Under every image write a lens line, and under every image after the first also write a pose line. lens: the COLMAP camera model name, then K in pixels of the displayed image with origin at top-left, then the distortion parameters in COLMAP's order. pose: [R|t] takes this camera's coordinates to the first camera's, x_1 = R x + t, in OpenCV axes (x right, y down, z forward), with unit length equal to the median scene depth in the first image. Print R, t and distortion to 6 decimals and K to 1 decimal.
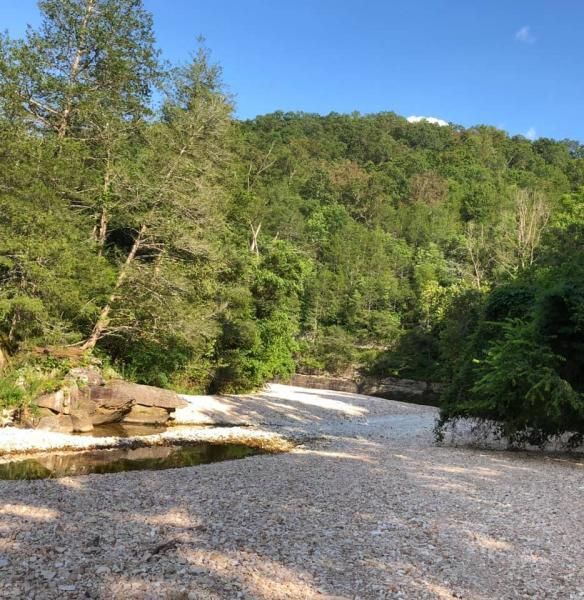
lens RADIAL K [[467.8, 0, 292.0], [0, 467.8, 300.0], [0, 0, 1]] dist [0.008051, 0.000875]
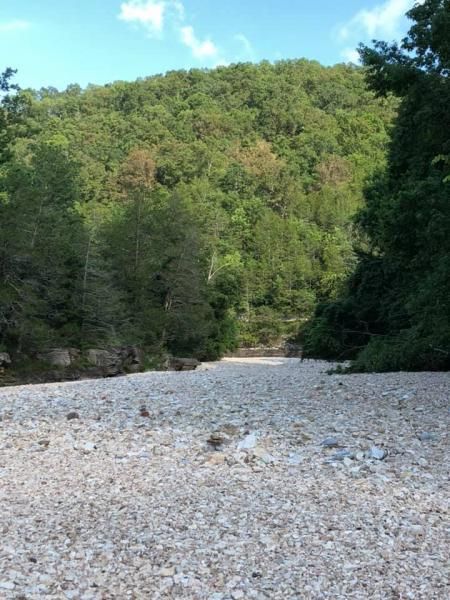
lens RADIAL K [[488.3, 0, 225.0], [0, 488.3, 300.0], [0, 0, 1]] dist [-0.003690, 0.000078]
pose [[0.992800, -0.119752, 0.002688, -0.010736], [0.119432, 0.991364, 0.054157, -0.041263], [-0.009150, -0.053446, 0.998529, -0.270517]]
